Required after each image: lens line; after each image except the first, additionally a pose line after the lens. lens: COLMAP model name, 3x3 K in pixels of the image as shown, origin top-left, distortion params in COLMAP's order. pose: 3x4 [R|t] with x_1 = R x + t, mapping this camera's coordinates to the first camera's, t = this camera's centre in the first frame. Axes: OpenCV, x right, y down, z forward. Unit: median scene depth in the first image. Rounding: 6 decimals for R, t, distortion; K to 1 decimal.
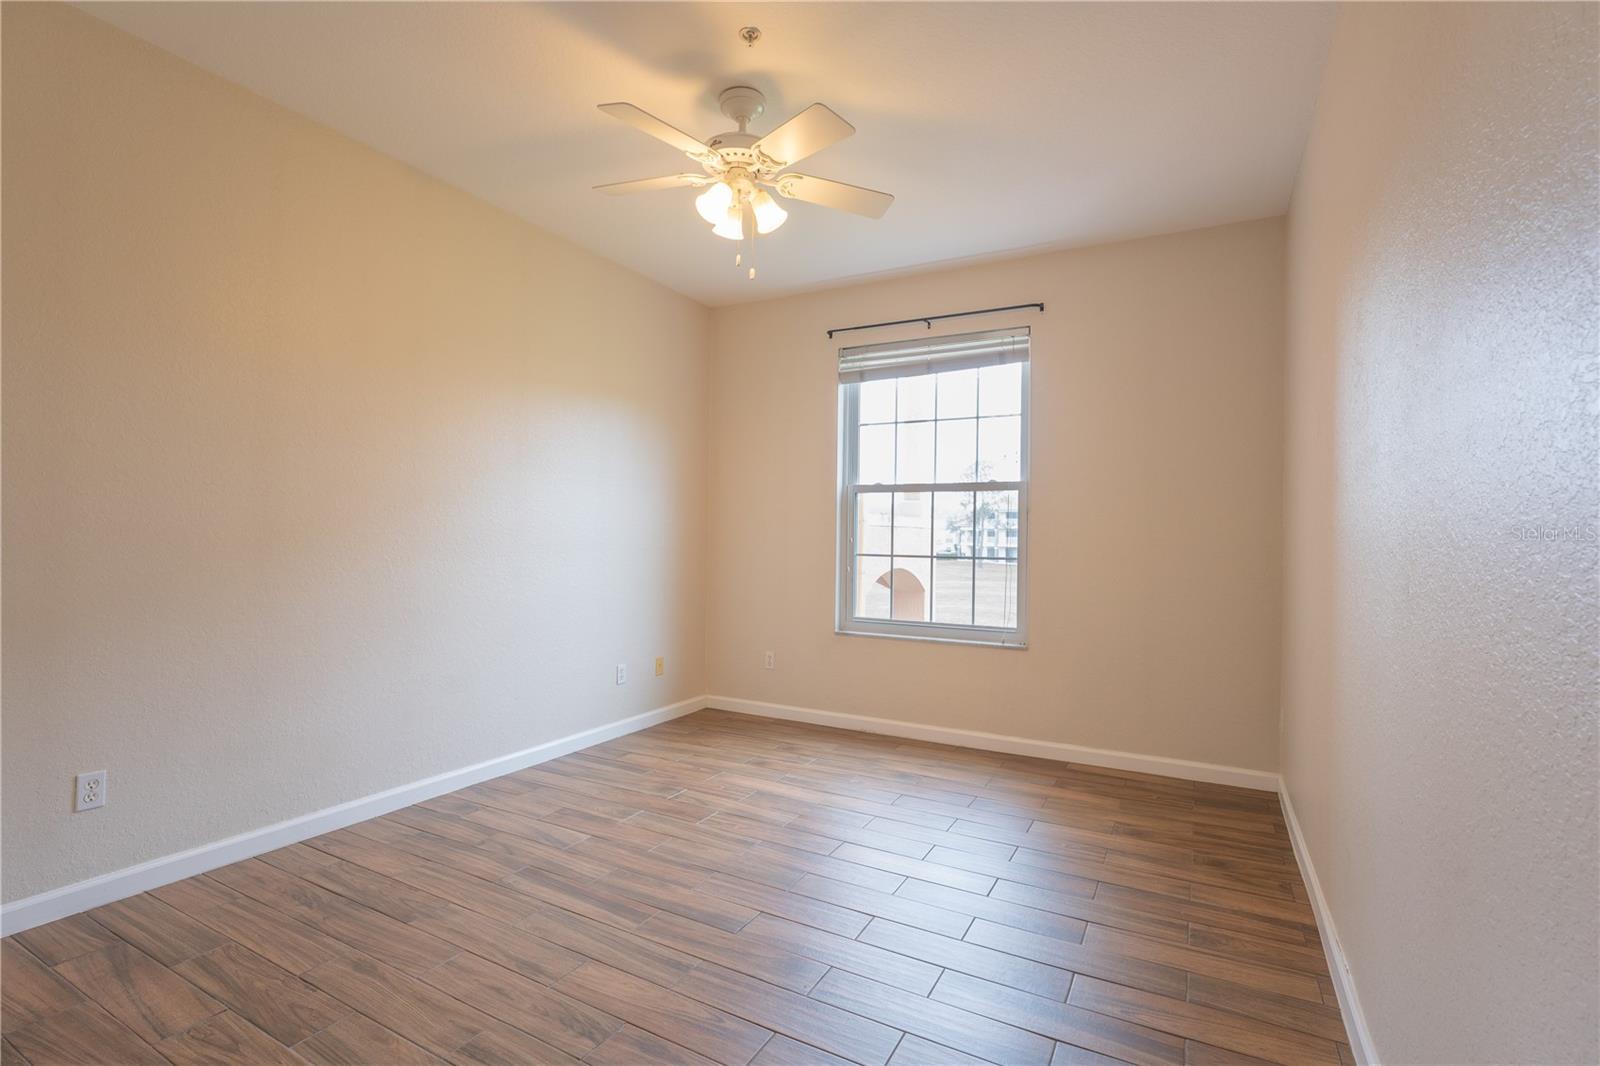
lens RADIAL K [[731.5, 0, 800.0], [0, 731.5, 533.0], [0, 0, 1]] dist [-0.000274, 0.000193]
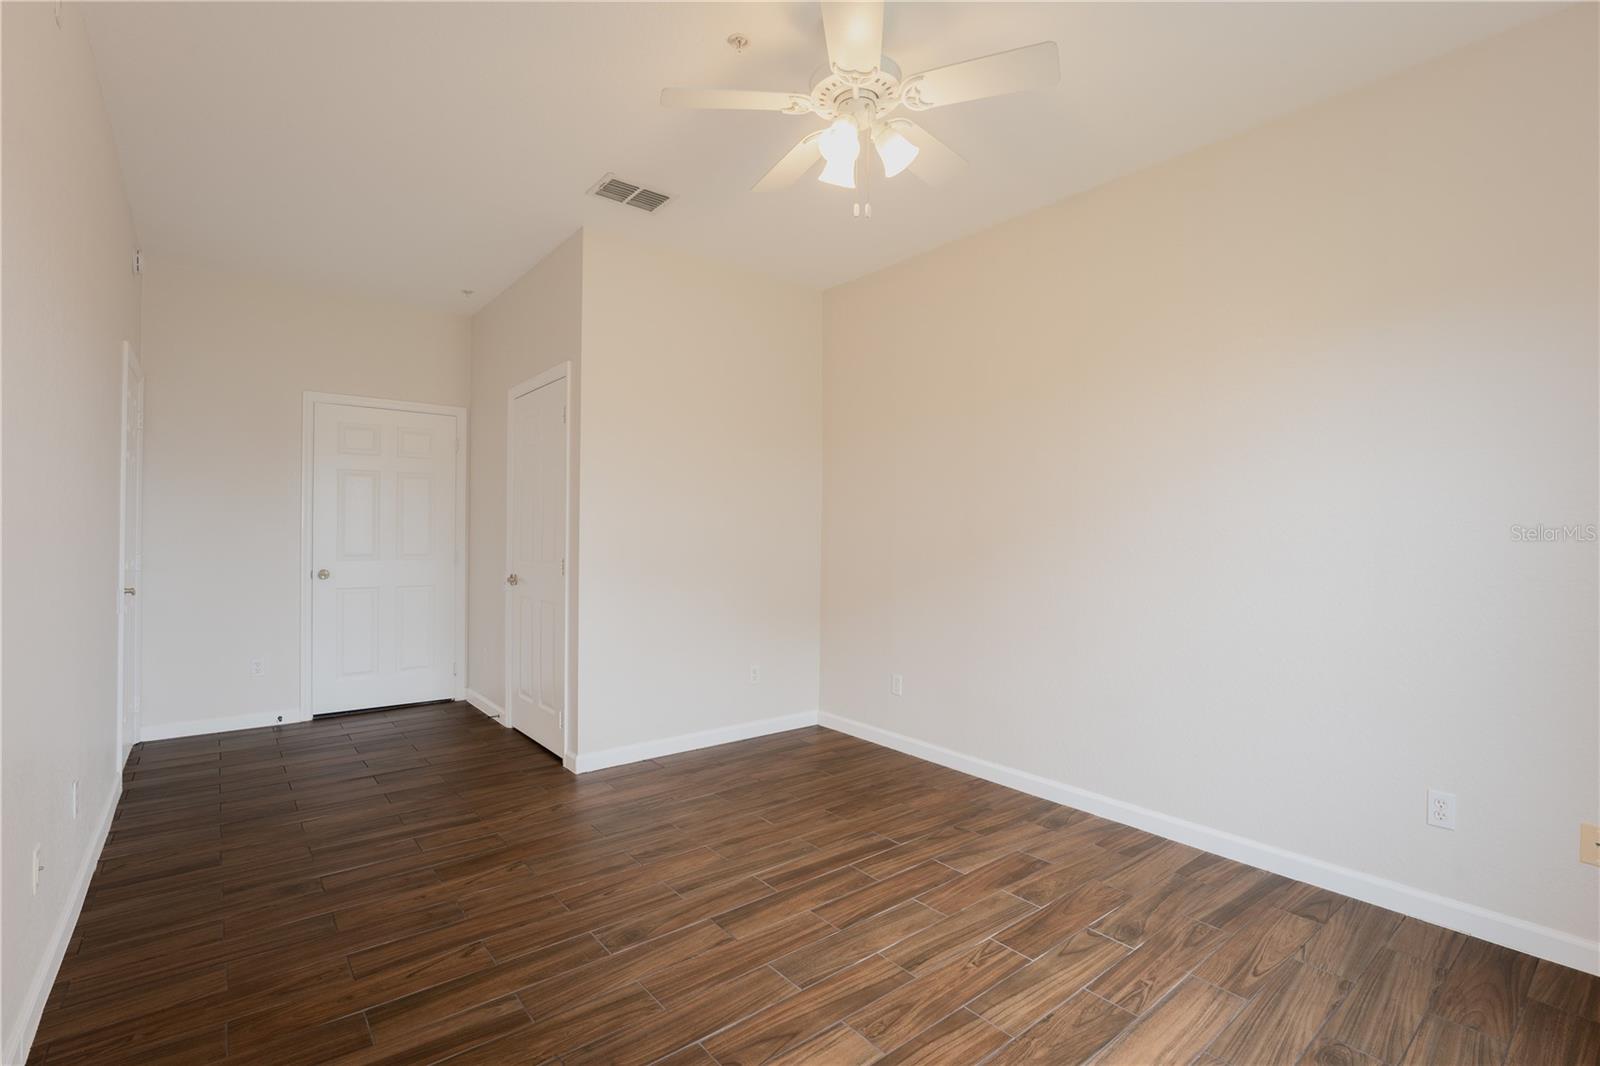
lens RADIAL K [[731.5, 0, 800.0], [0, 731.5, 533.0], [0, 0, 1]] dist [-0.000274, 0.000193]
pose [[-0.366496, -0.025694, -0.930065, 0.562890], [-0.016370, 0.999642, -0.021165, 0.013865], [0.930276, 0.007468, -0.366785, 1.000307]]
